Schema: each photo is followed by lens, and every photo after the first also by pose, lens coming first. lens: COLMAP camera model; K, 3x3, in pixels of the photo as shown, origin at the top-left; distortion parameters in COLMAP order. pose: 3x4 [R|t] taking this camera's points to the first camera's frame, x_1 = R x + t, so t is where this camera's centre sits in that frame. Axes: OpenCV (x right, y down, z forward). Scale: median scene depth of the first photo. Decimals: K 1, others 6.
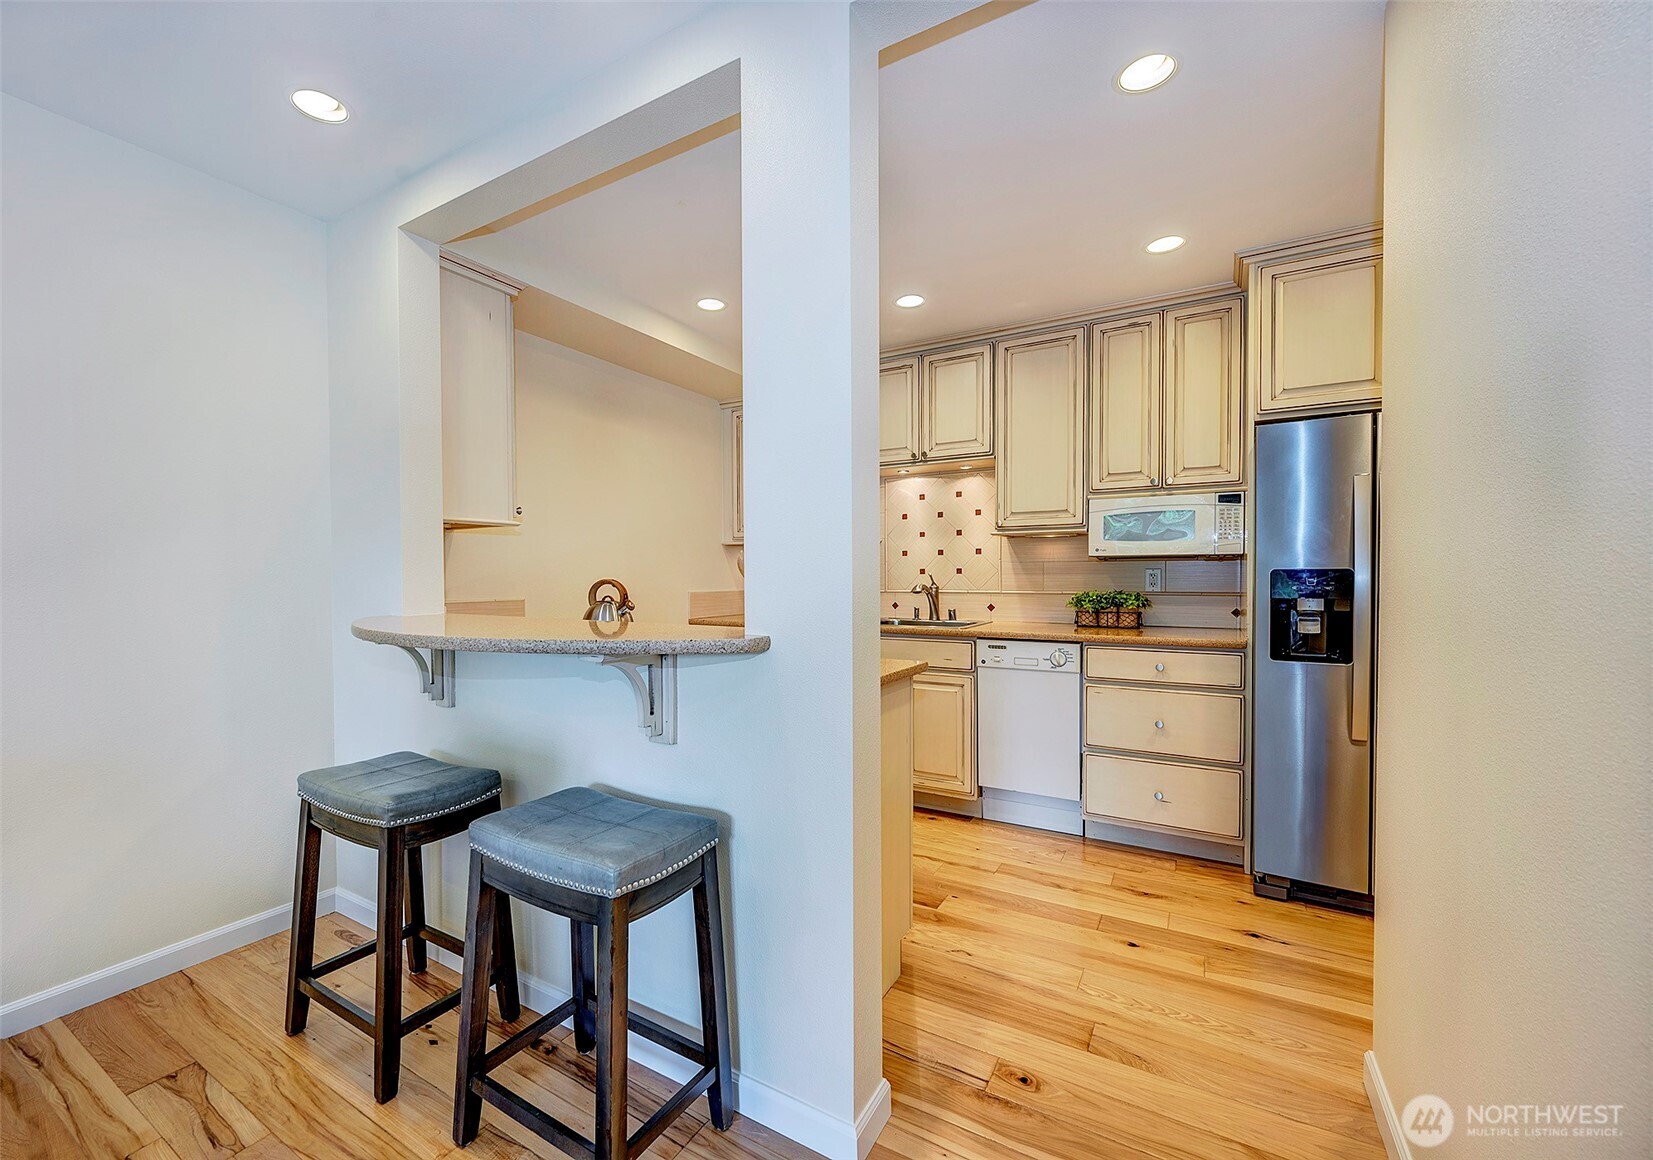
lens RADIAL K [[694.4, 0, 788.6], [0, 694.4, 585.5], [0, 0, 1]] dist [-0.000760, -0.000061]
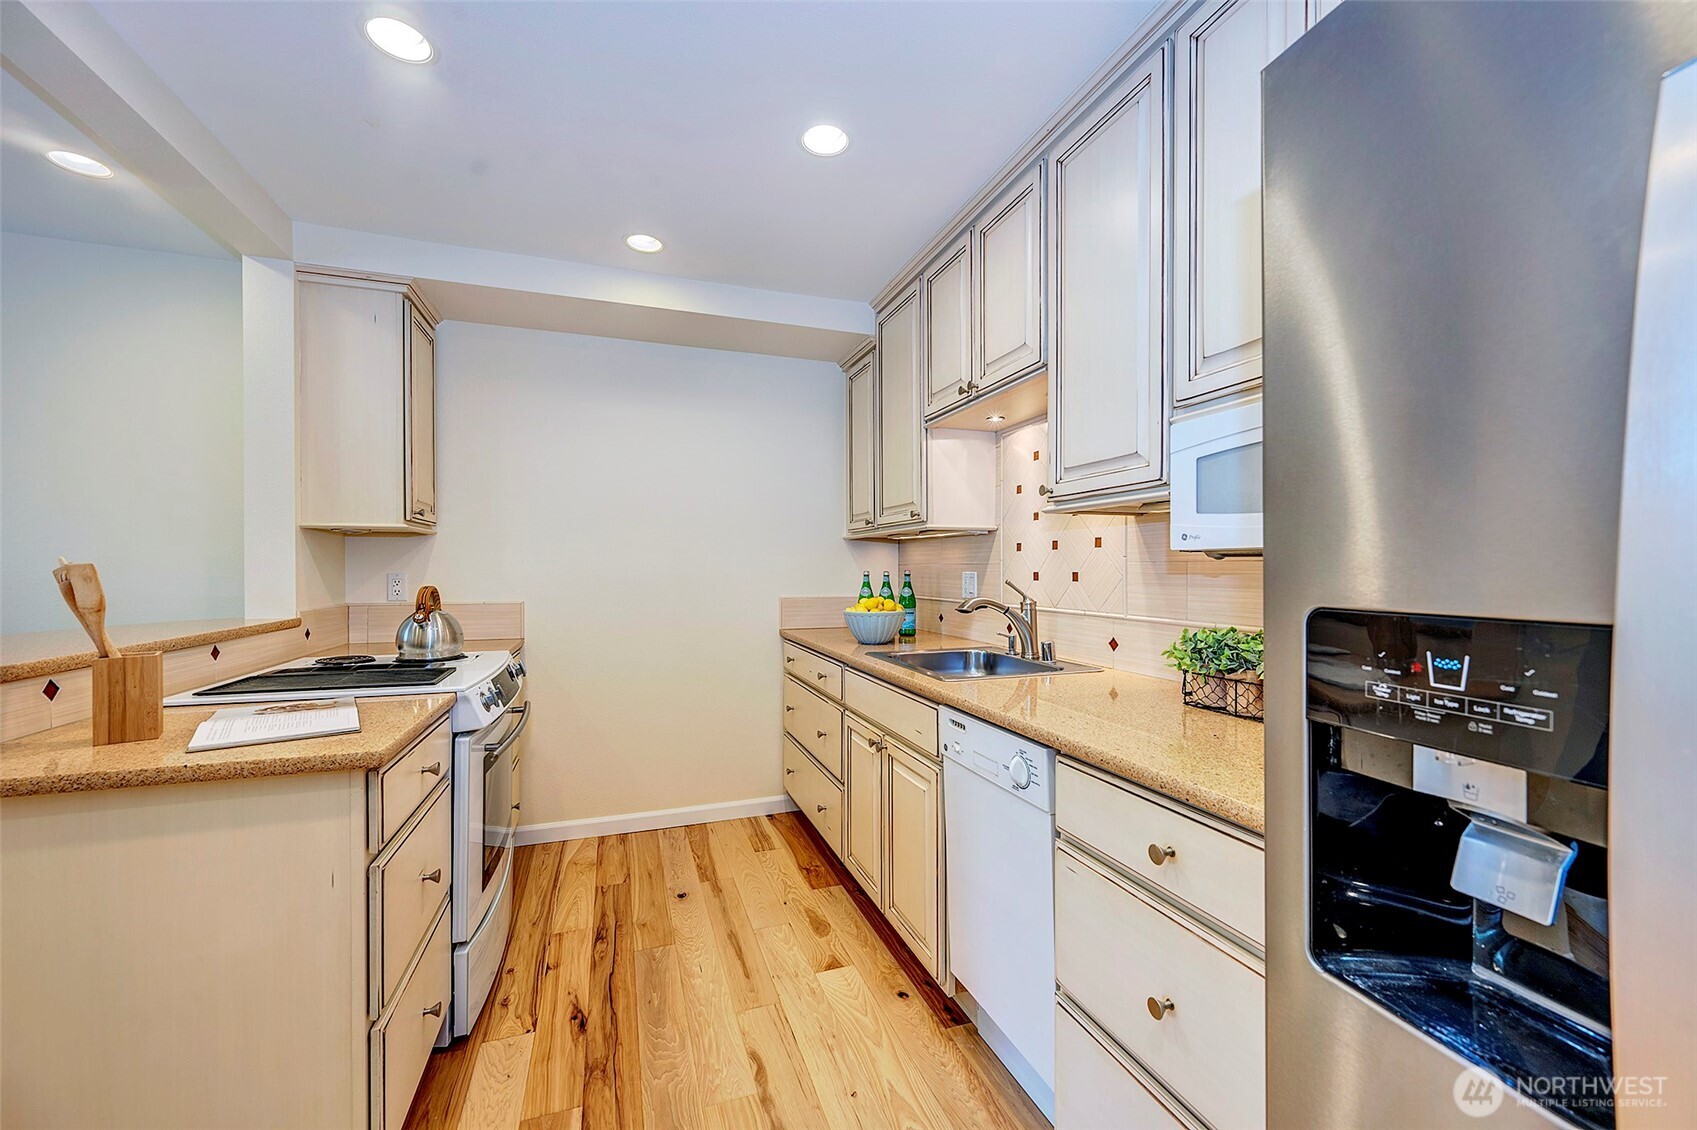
lens RADIAL K [[669.7, 0, 837.3], [0, 669.7, 569.6], [0, 0, 1]] dist [-0.001294, 0.000058]
pose [[0.773350, 0.005979, -0.633951, 0.536520], [-0.013785, 0.999878, -0.007386, -0.023933], [0.633829, 0.014451, 0.773338, 0.527480]]
